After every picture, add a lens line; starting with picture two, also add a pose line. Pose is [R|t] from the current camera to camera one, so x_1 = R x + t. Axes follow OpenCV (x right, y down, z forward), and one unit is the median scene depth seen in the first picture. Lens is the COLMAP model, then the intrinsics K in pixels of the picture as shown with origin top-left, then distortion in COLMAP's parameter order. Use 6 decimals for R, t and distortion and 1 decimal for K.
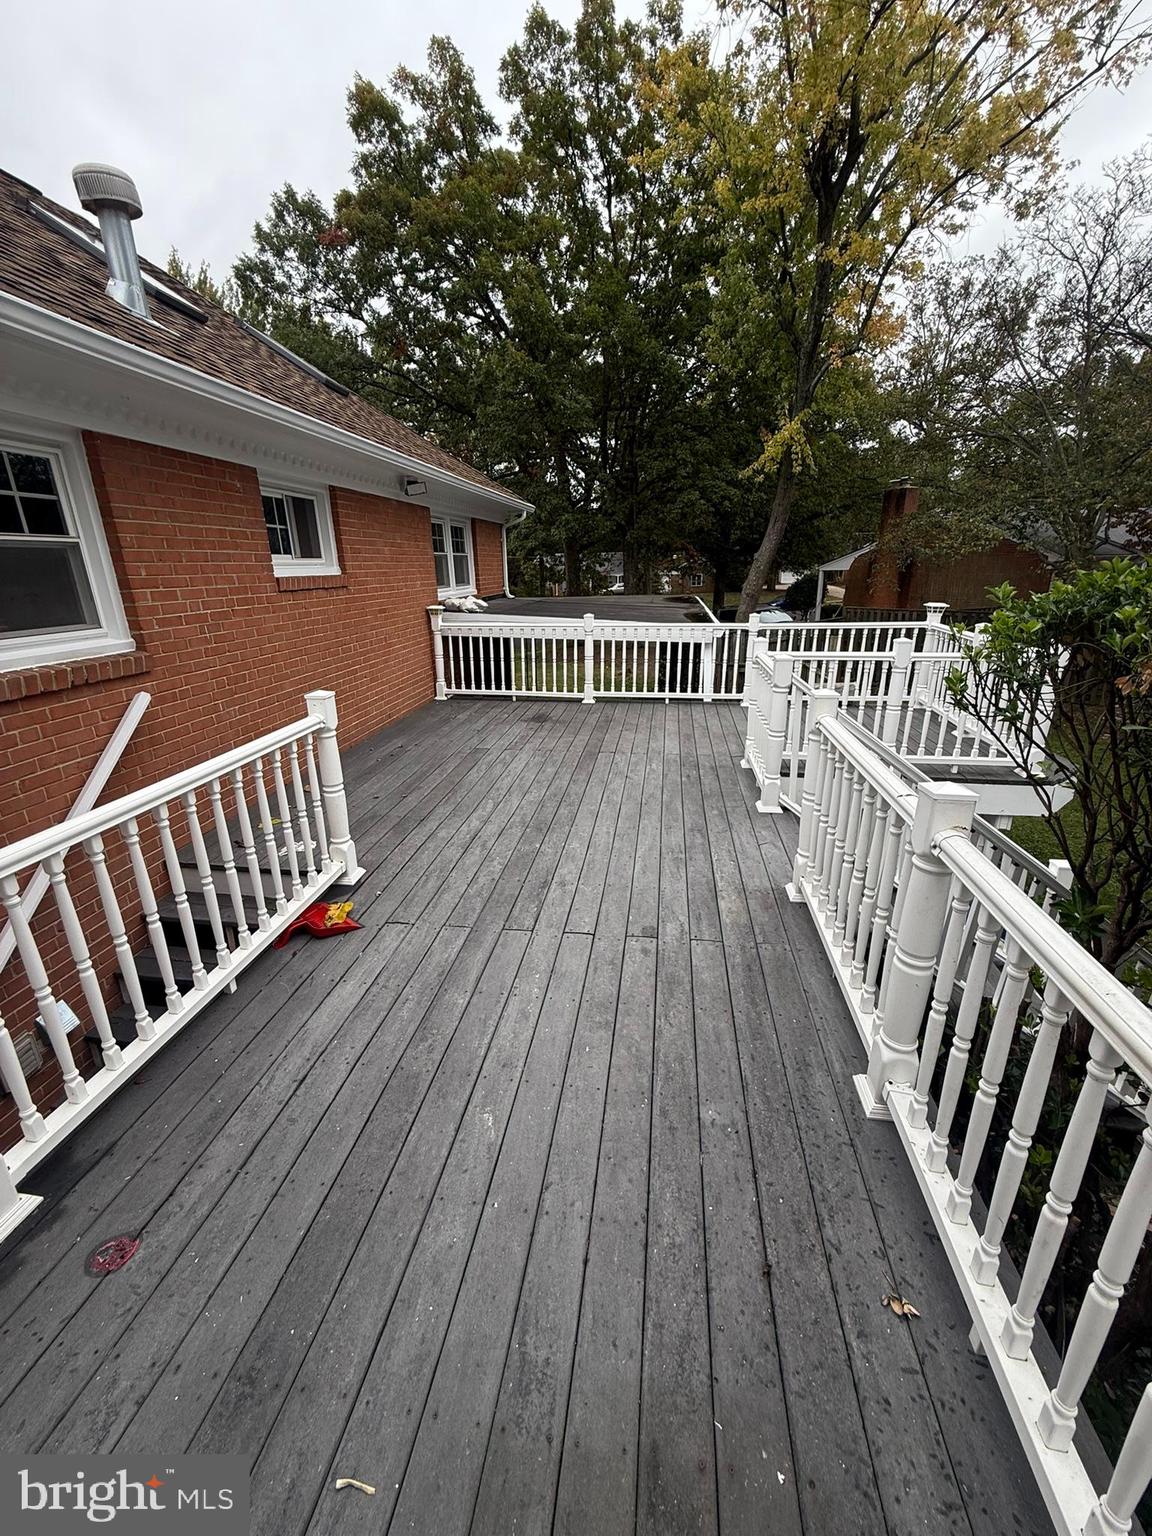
lens RADIAL K [[610.4, 0, 579.3], [0, 610.4, 768.1], [0, 0, 1]] dist [-0.001160, 0.000016]
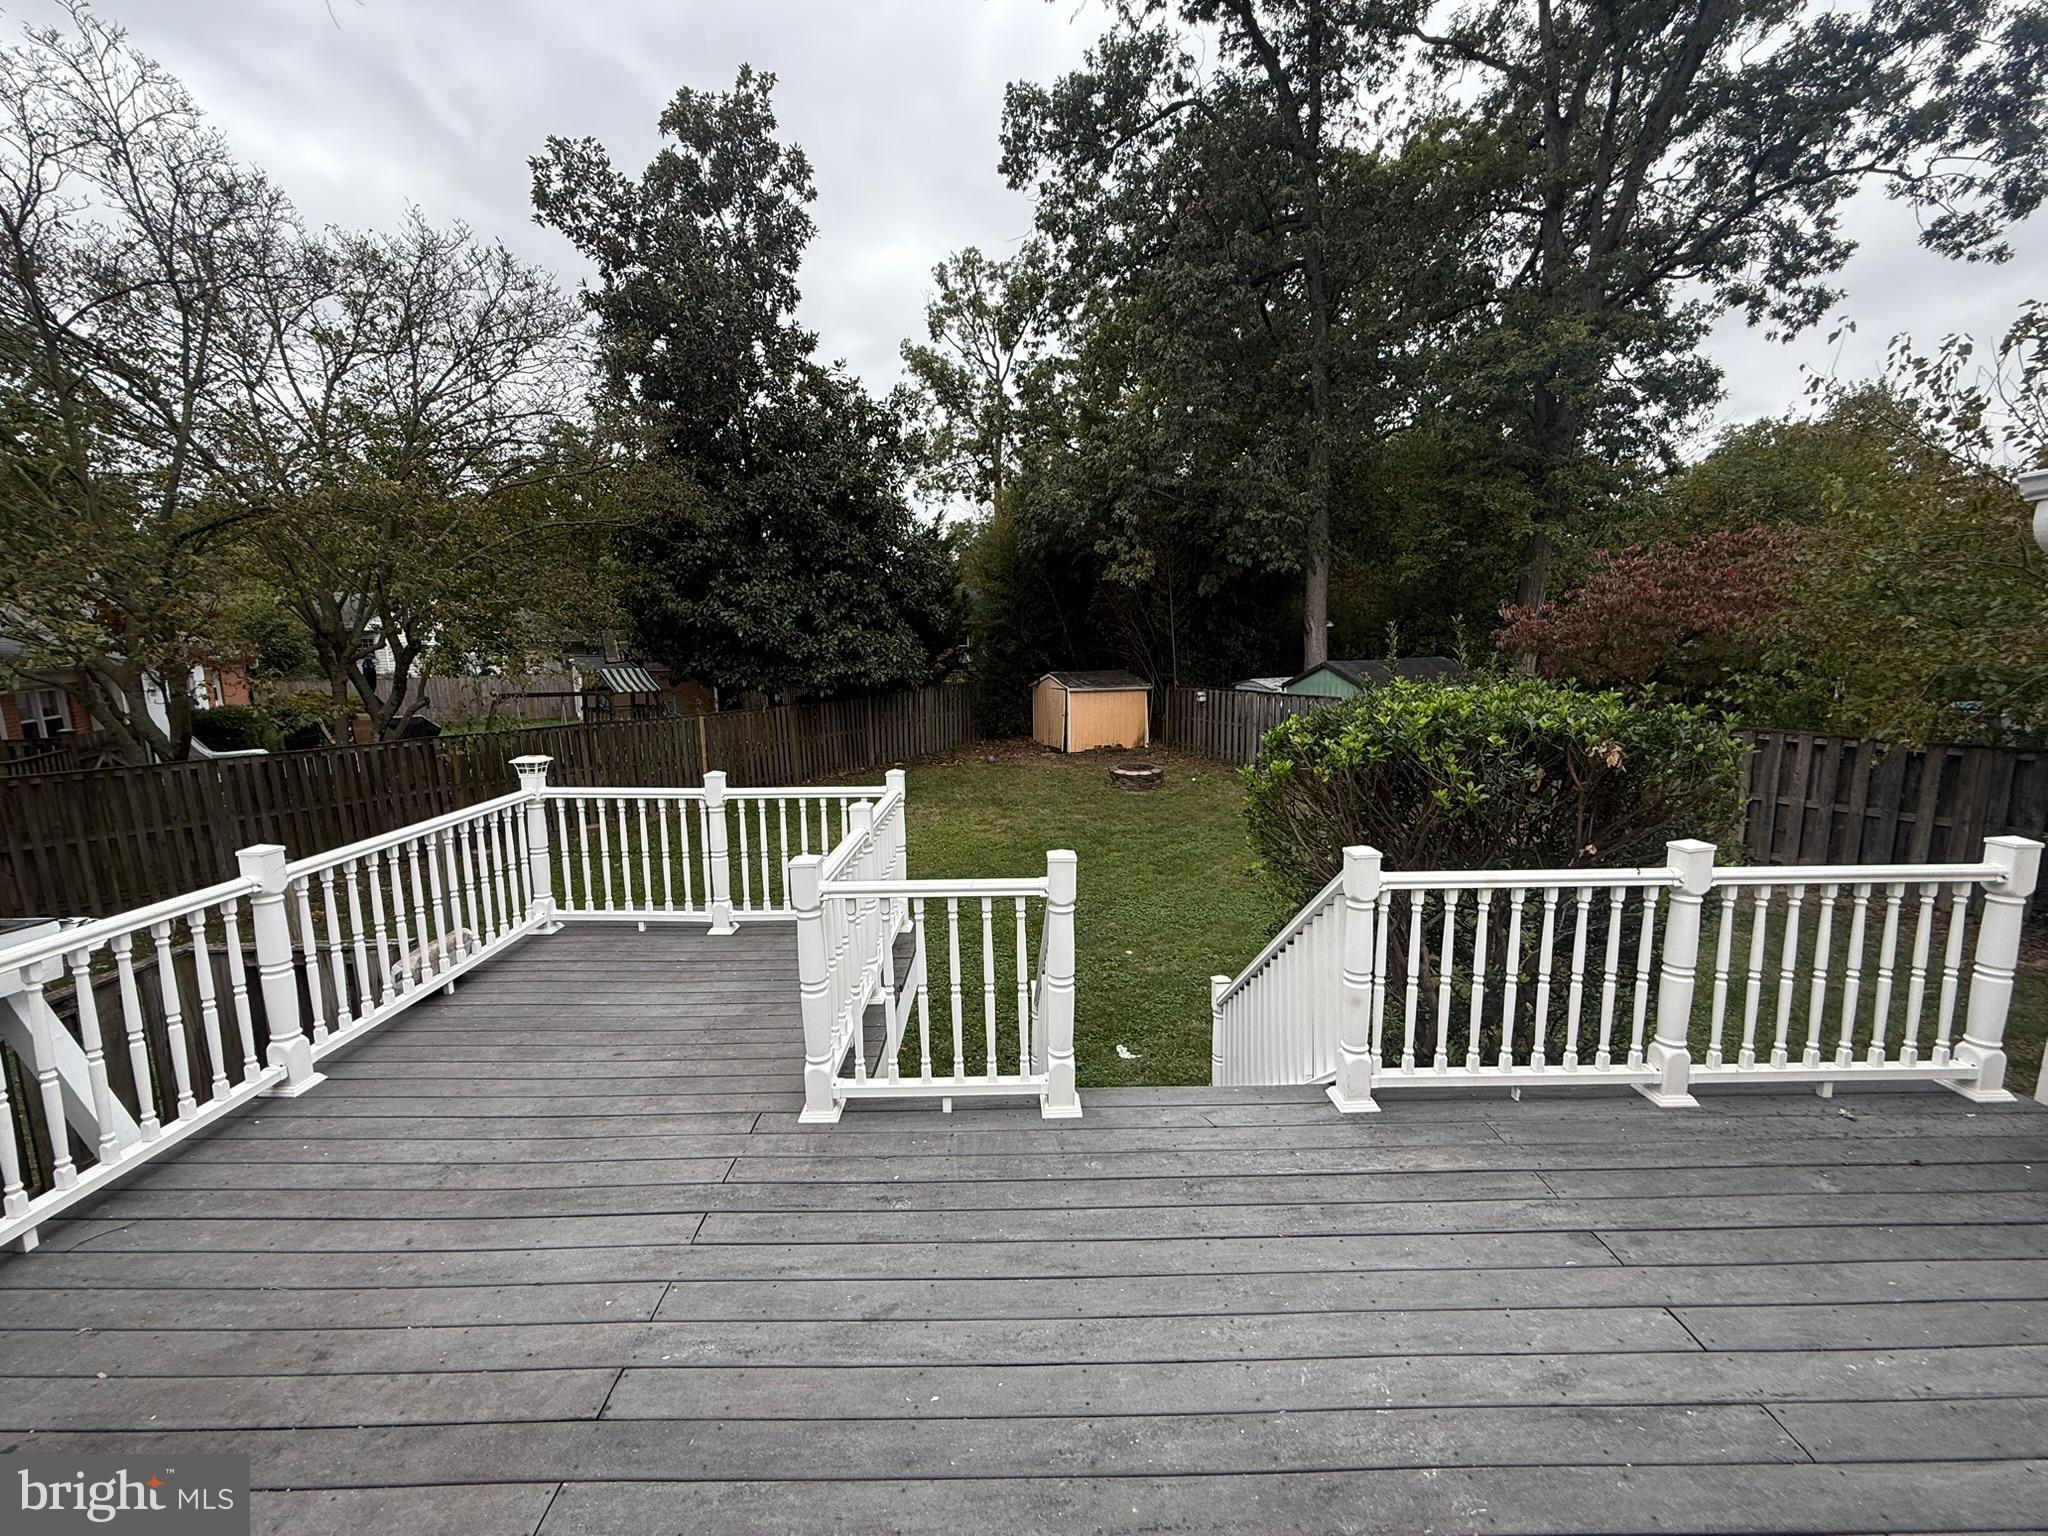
lens RADIAL K [[813.8, 0, 1025.5], [0, 813.8, 759.9], [0, 0, 1]] dist [-0.001160, 0.000016]
pose [[-0.147084, -0.126918, 0.980948, -0.346761], [0.331106, 0.928201, 0.169740, -0.329461], [-0.932060, 0.349764, -0.094500, 0.852611]]
